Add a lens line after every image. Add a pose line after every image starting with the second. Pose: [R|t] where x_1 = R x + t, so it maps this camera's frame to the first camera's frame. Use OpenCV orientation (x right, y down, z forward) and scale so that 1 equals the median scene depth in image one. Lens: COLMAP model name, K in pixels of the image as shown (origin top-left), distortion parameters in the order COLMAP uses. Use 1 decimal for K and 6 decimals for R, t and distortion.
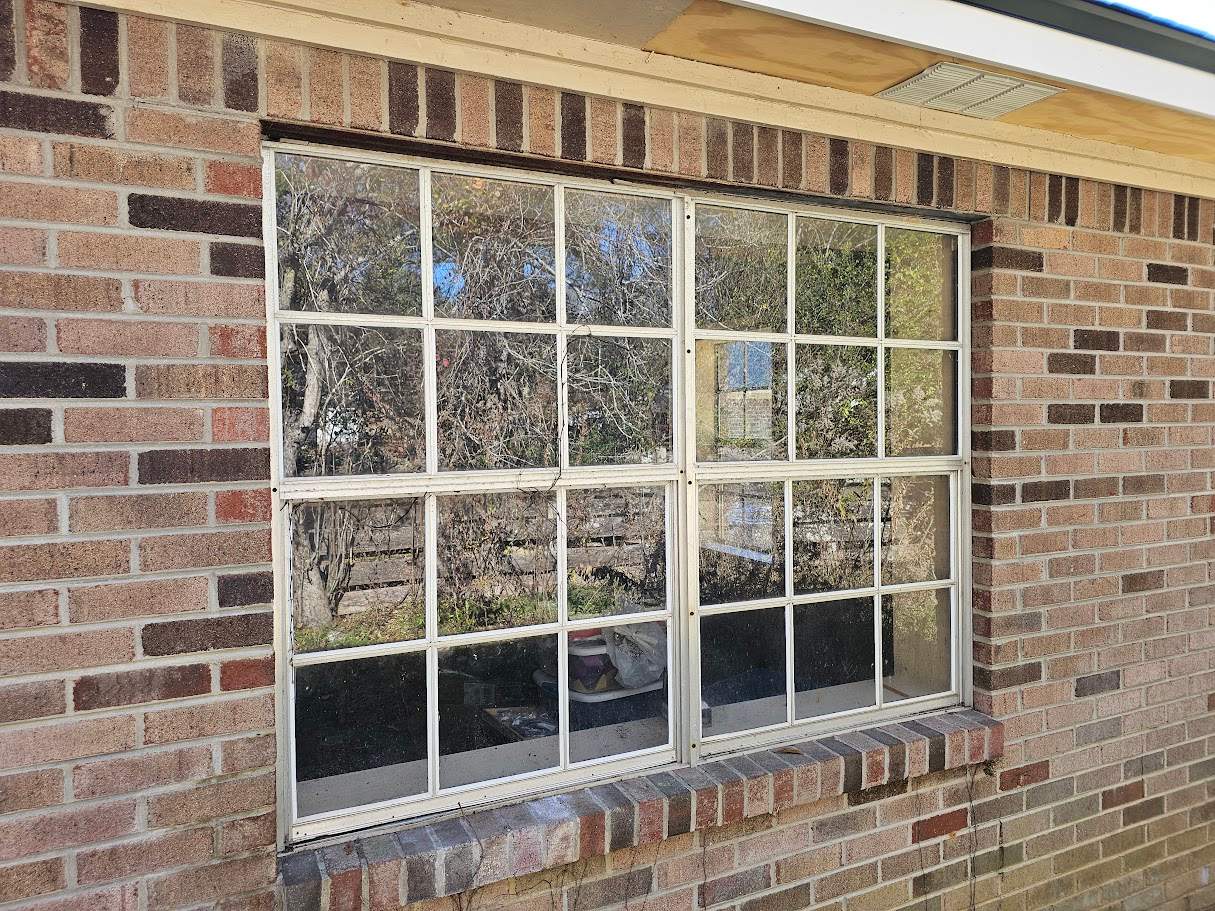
lens RADIAL K [[815.5, 0, 605.5], [0, 815.5, 452.0], [0, 0, 1]] dist [0.075200, -0.082676]
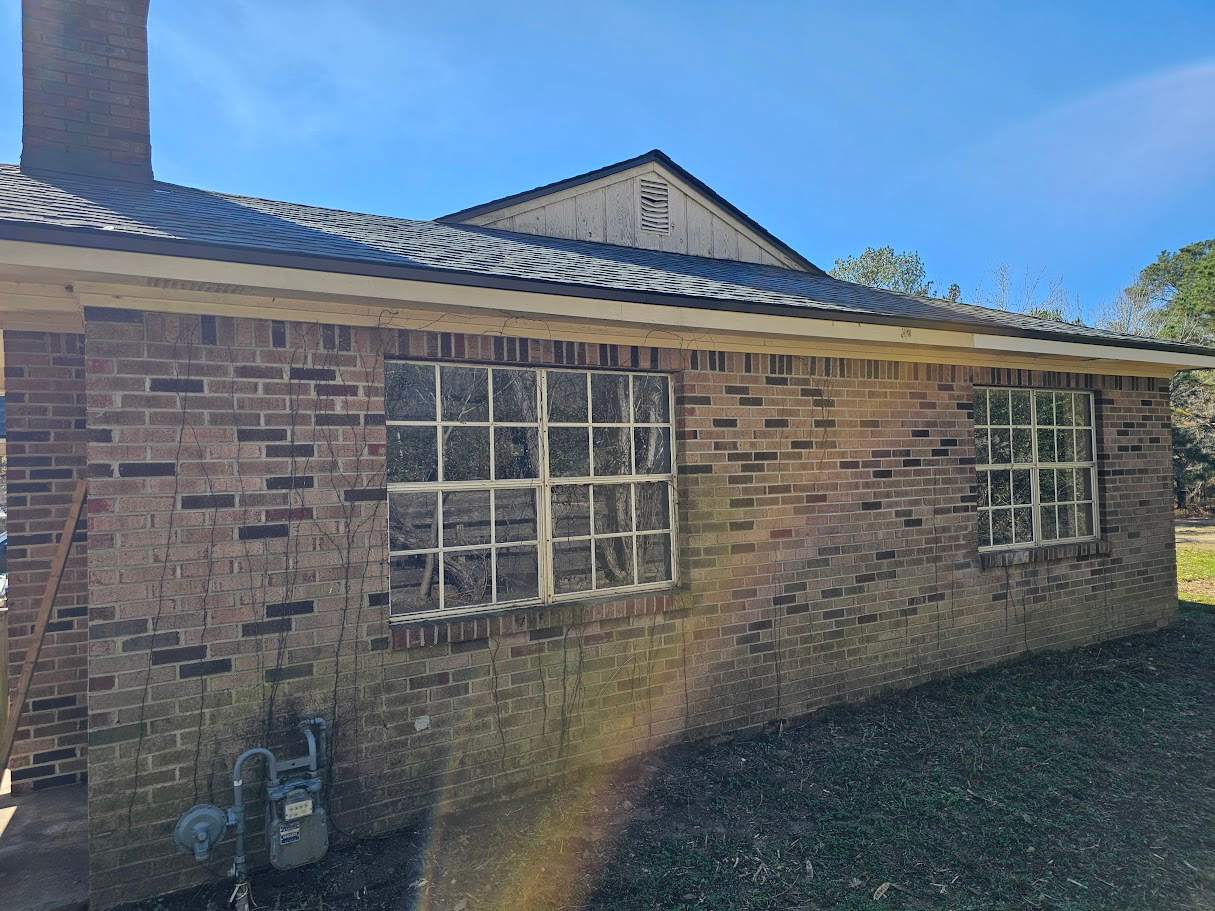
lens RADIAL K [[815.5, 0, 605.5], [0, 815.5, 452.0], [0, 0, 1]] dist [0.075200, -0.082676]
pose [[0.994392, -0.010008, 0.105286, -1.826180], [0.015575, 0.998516, -0.052186, 0.106843], [-0.104607, 0.053533, 0.993072, -2.039331]]
